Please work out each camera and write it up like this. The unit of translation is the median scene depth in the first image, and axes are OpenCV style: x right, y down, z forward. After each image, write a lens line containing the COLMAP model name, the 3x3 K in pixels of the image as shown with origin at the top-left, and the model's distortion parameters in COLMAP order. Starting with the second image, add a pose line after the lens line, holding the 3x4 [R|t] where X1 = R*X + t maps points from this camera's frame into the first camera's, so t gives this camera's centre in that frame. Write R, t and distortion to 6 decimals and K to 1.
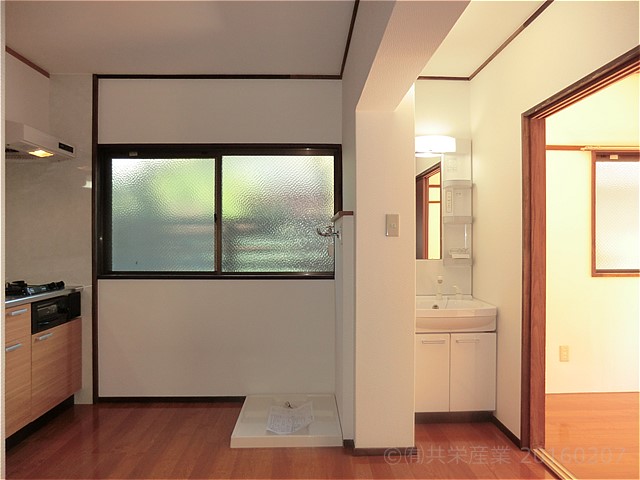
lens RADIAL K [[462.2, 0, 322.0], [0, 462.2, 244.4], [0, 0, 1]] dist [-0.069523, 0.063378]
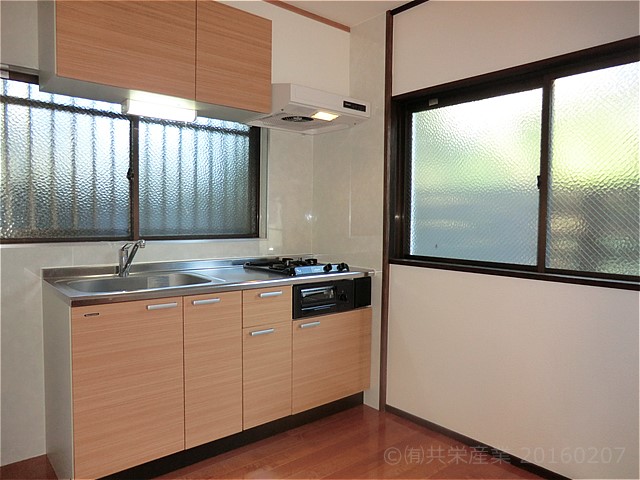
lens RADIAL K [[462.2, 0, 313.4], [0, 462.2, 246.0], [0, 0, 1]] dist [-0.069523, 0.063378]
pose [[0.623588, 0.053101, -0.779947, 0.069032], [-0.018139, 0.998405, 0.053471, 0.003037], [0.781543, -0.019196, 0.623557, 0.379447]]
